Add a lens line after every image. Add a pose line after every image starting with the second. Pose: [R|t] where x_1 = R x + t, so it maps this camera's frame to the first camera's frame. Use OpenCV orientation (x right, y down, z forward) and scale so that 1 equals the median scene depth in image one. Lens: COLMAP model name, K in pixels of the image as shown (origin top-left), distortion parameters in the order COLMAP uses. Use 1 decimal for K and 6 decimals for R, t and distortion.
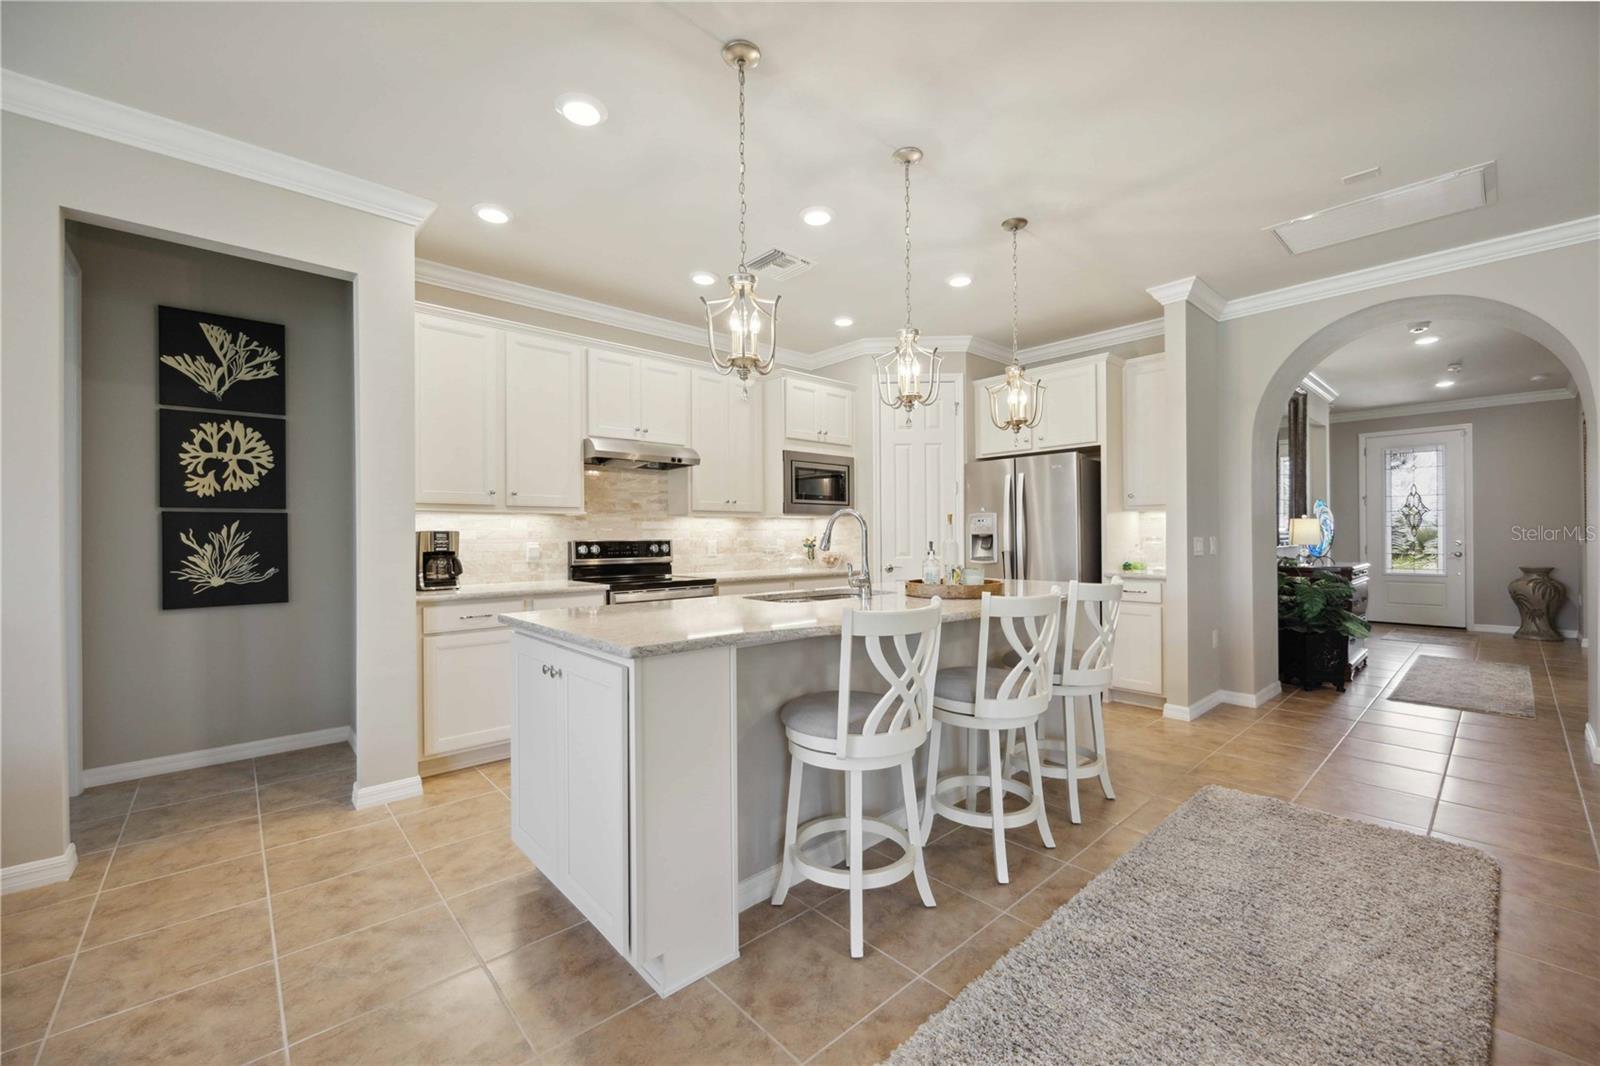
lens RADIAL K [[638.5, 0, 803.6], [0, 638.5, 536.9], [0, 0, 1]] dist [-0.001729, -0.000287]
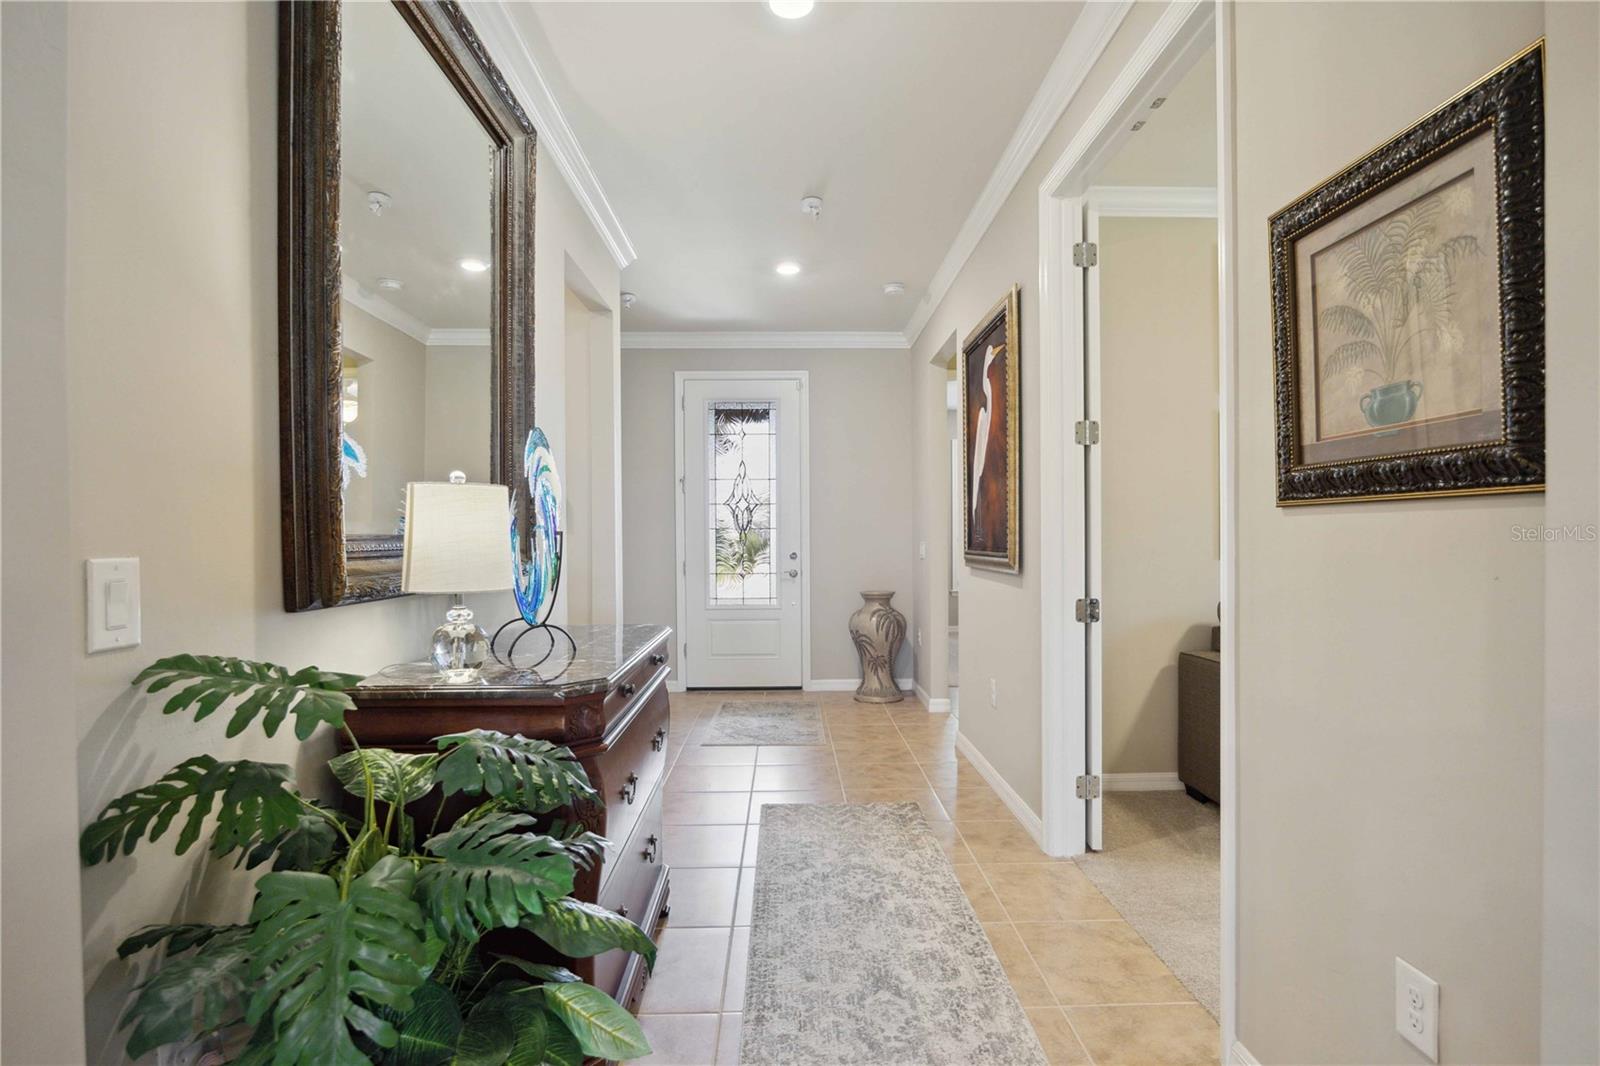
lens RADIAL K [[768.9, 0, 800.0], [0, 768.9, 533.0], [0, 0, 1]] dist [0.000019, -0.000009]
pose [[0.656176, 0.008910, 0.754556, 0.983333], [-0.000215, 0.999932, -0.011620, -0.009304], [-0.754608, 0.007462, 0.656133, 1.067318]]
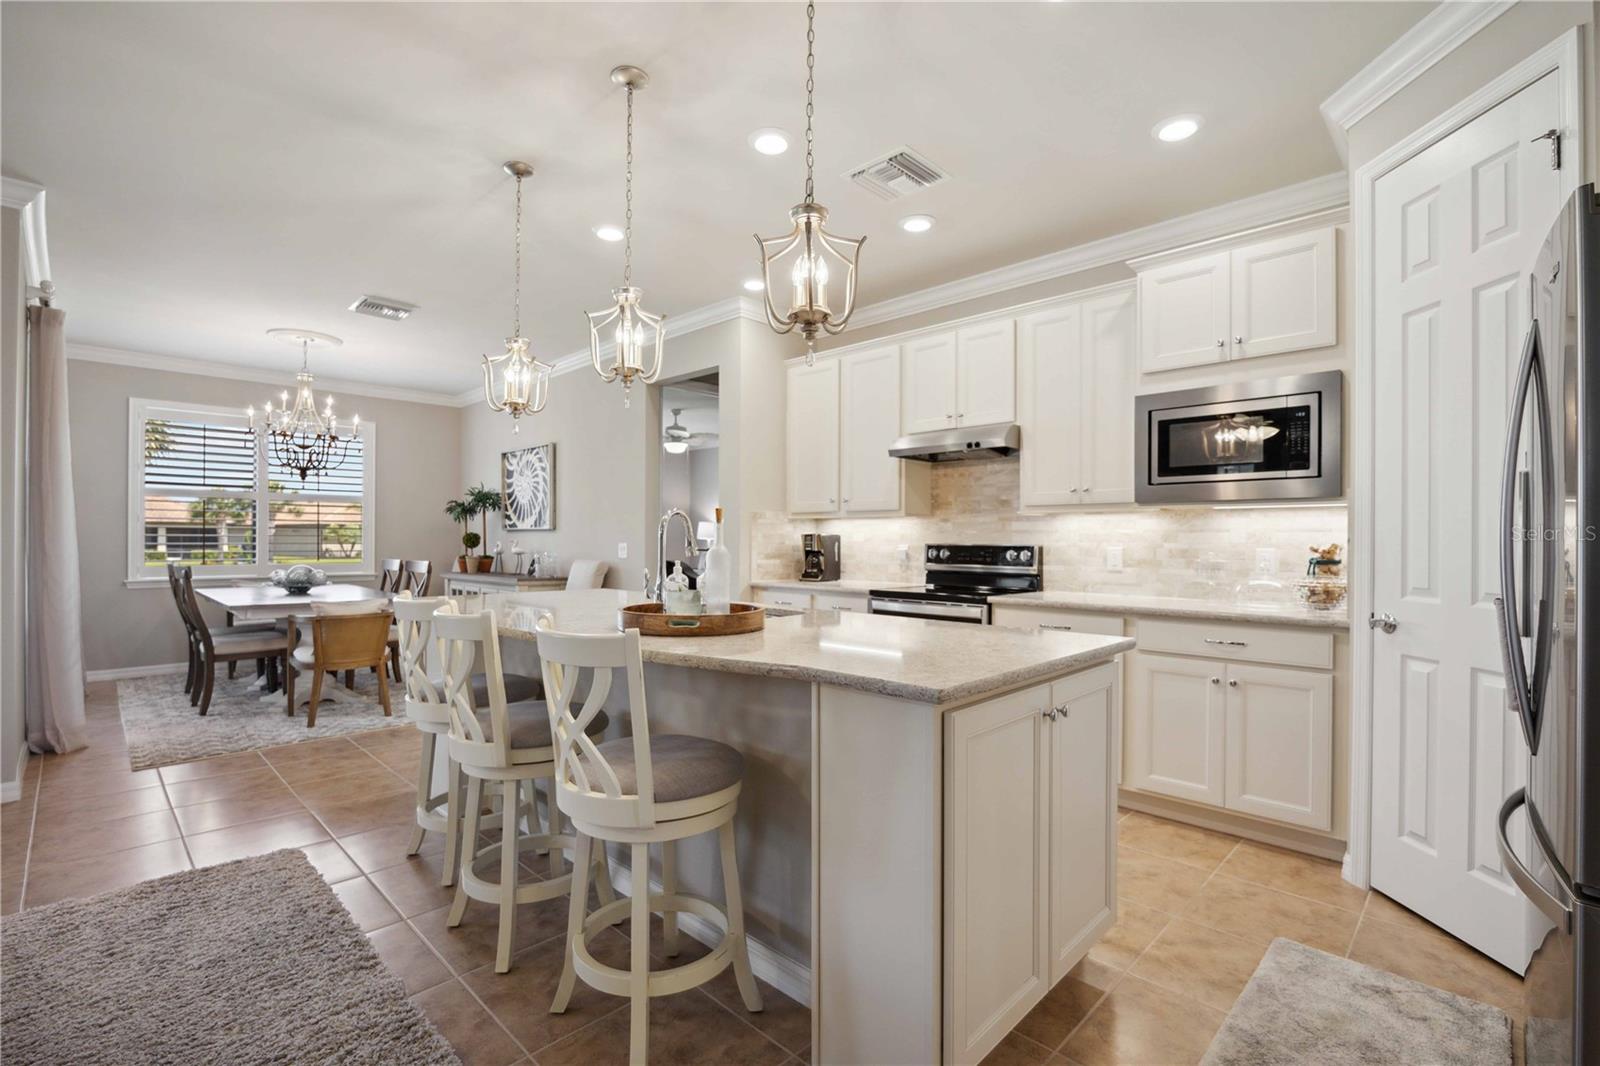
lens RADIAL K [[722.0, 0, 804.3], [0, 722.0, 540.5], [0, 0, 1]] dist [-0.015205, 0.000279]
pose [[0.064674, 0.008553, -0.997870, 0.831529], [-0.005109, 0.999953, 0.008240, -0.008494], [0.997893, 0.004565, 0.064715, 0.877880]]
